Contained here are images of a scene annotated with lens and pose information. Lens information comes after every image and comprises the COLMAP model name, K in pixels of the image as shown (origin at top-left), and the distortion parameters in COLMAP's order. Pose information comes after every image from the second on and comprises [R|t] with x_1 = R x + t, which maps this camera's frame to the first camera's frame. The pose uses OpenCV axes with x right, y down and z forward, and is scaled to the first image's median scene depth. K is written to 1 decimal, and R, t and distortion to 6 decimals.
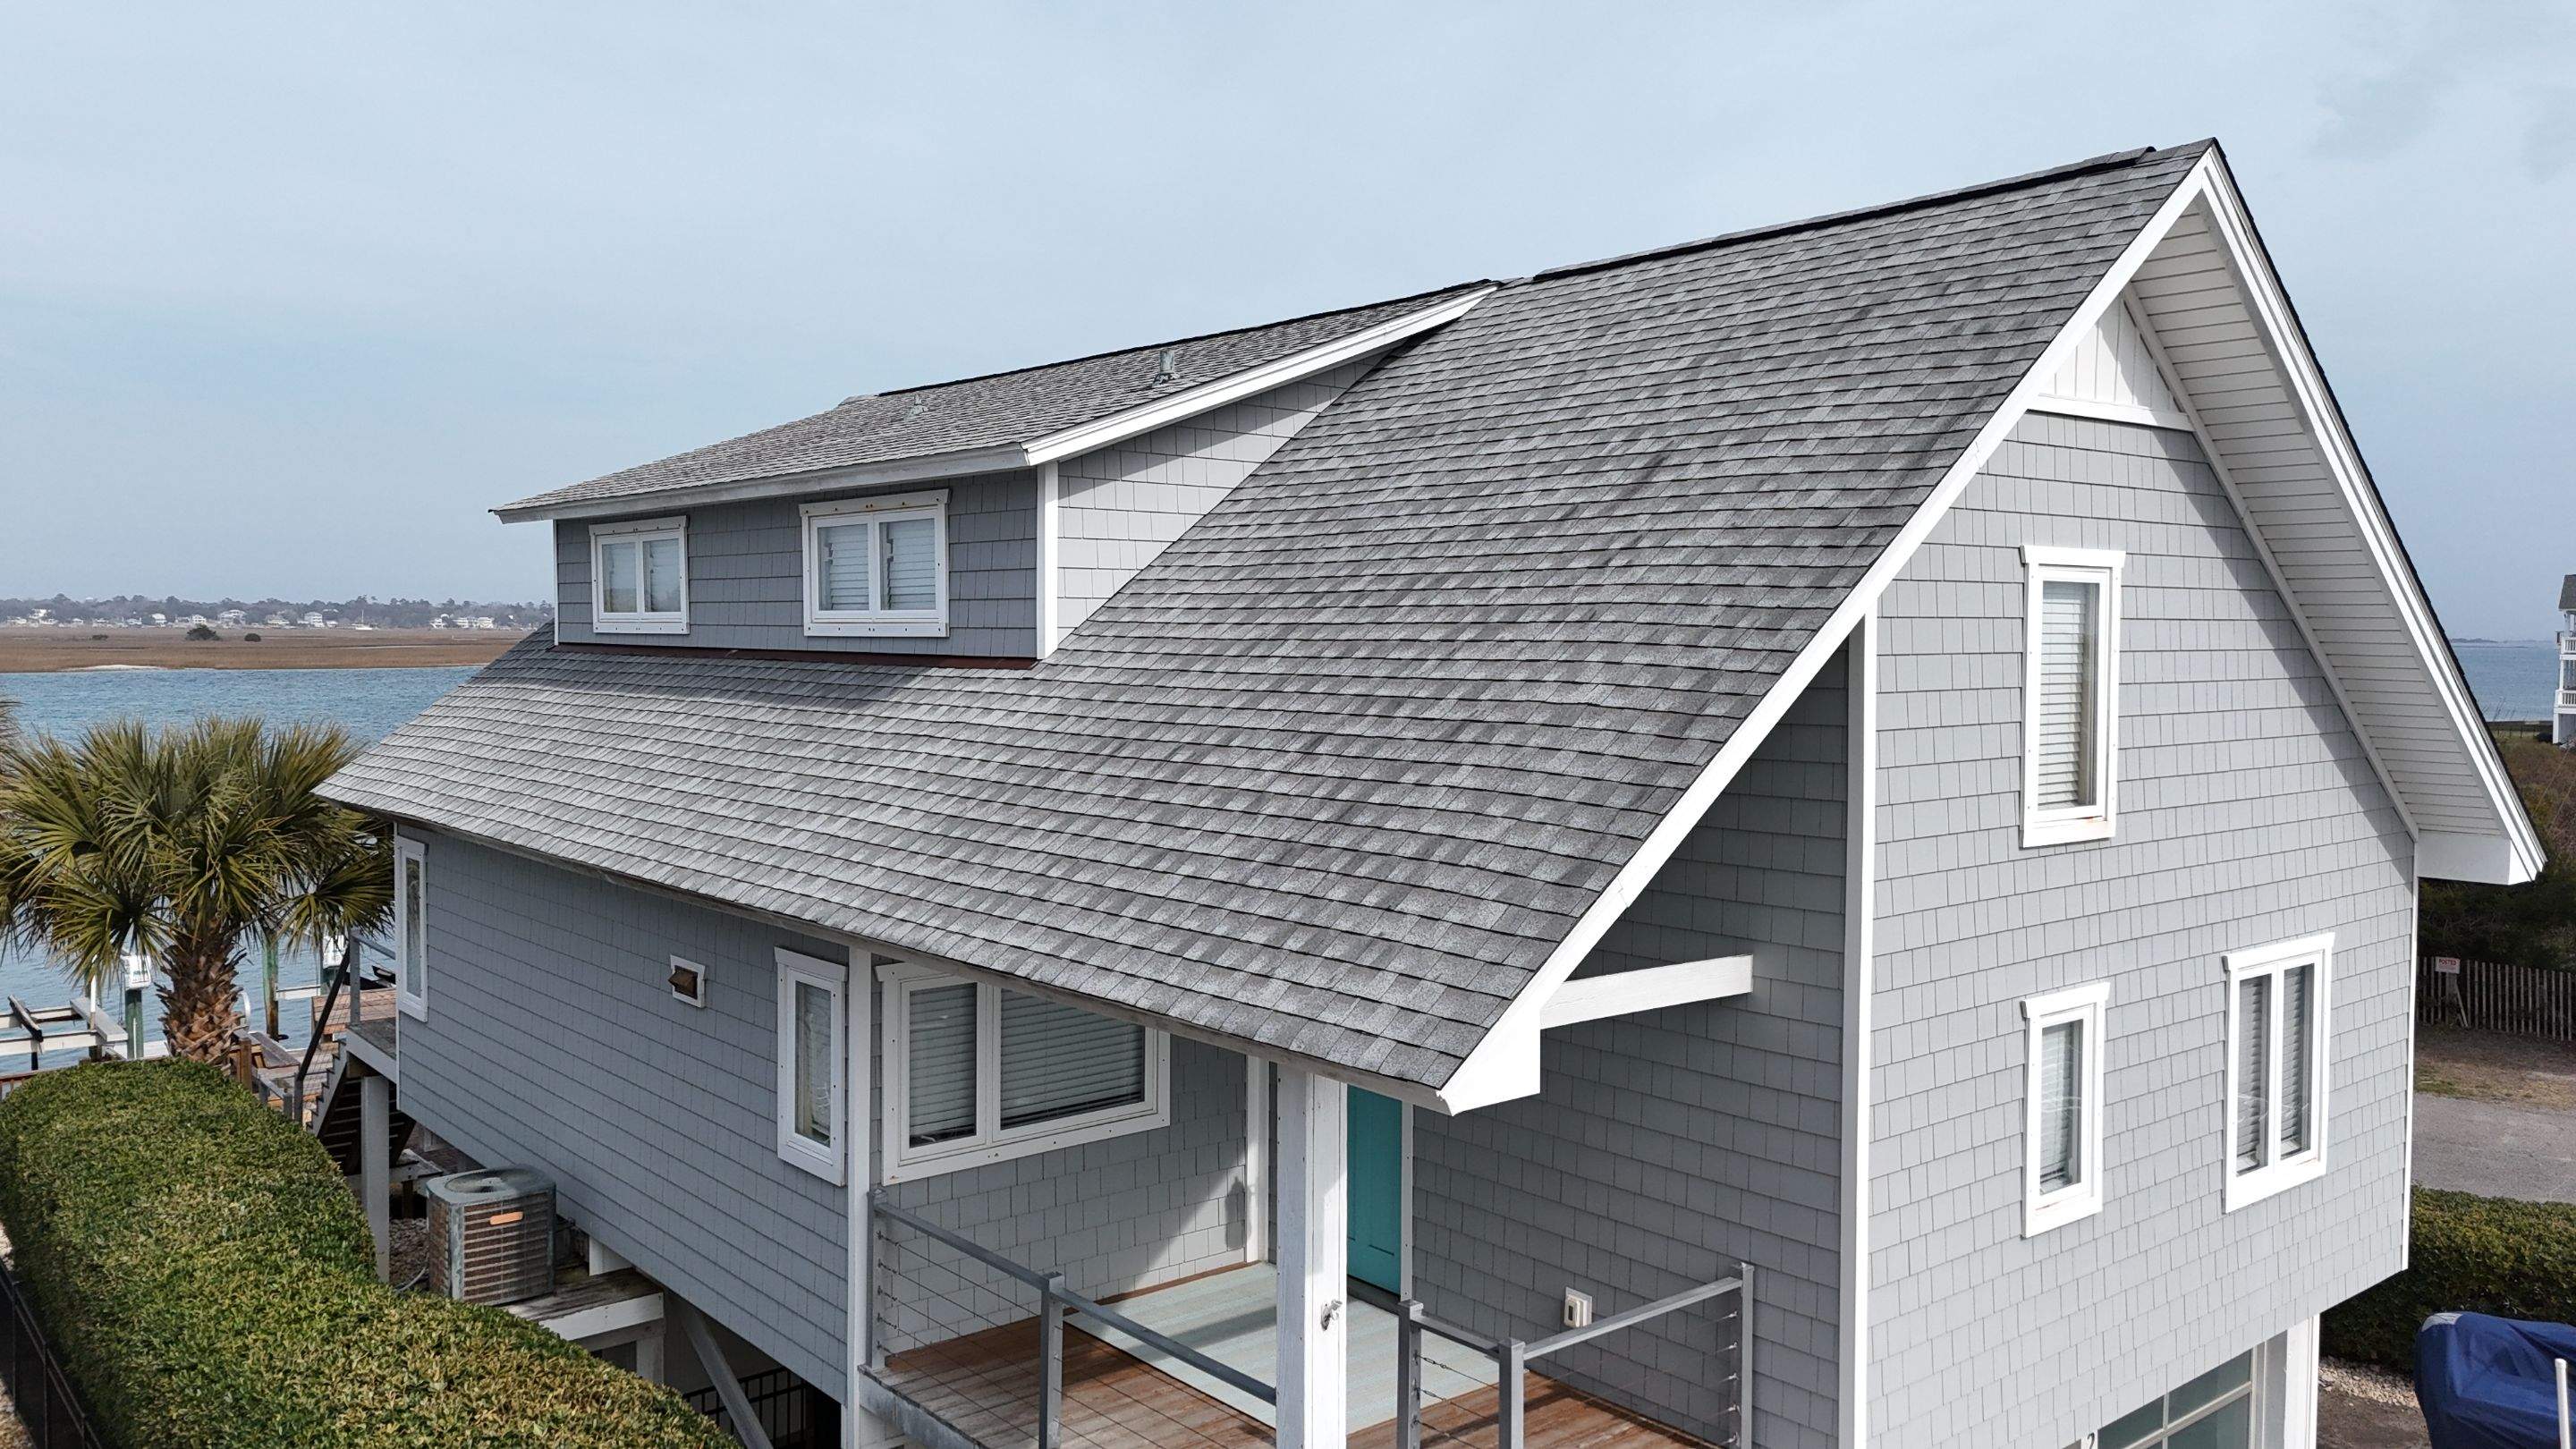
lens RADIAL K [[1946.0, 0, 1288.0], [0, 1946.0, 724.5], [0, 0, 1]] dist [-0.002197, -0.001576]
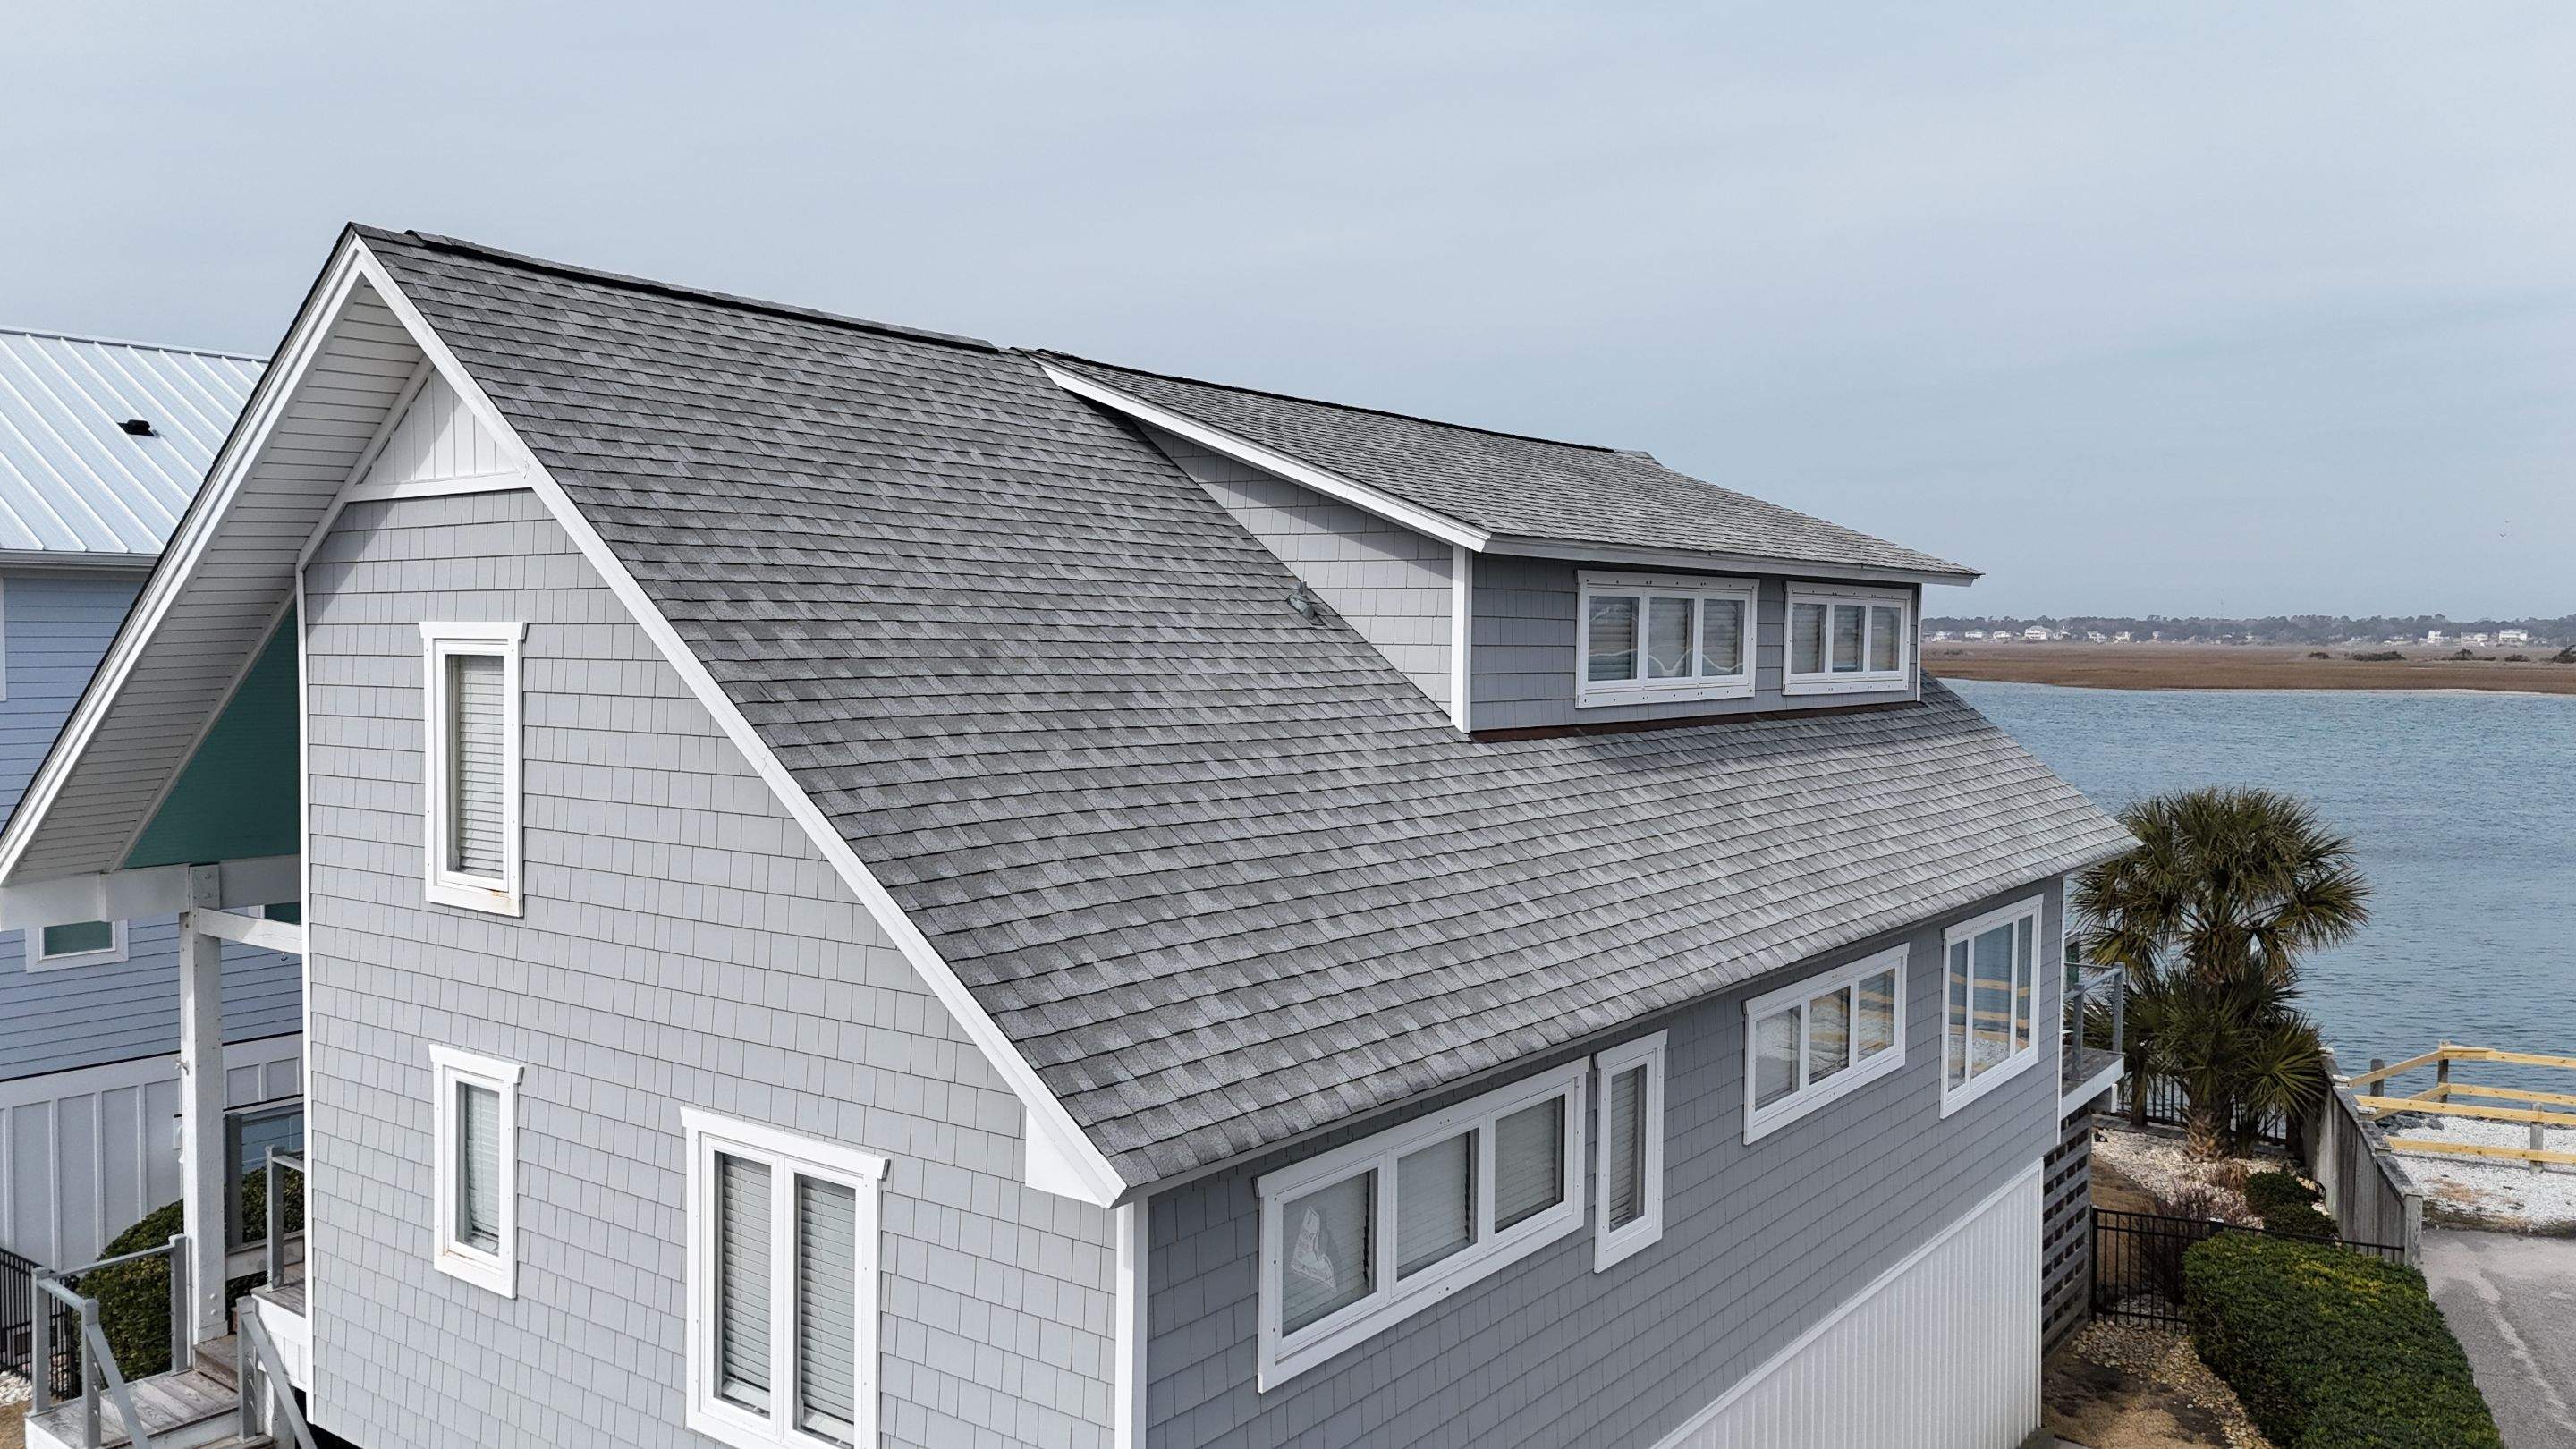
lens RADIAL K [[1879.7, 0, 1288.0], [0, 1879.7, 724.5], [0, 0, 1]] dist [-0.000396, 0.000301]
pose [[0.226345, 0.033746, -0.973462, 1.449305], [-0.053737, 0.998310, 0.022113, -0.080744], [0.972564, 0.047306, 0.227776, 1.181040]]
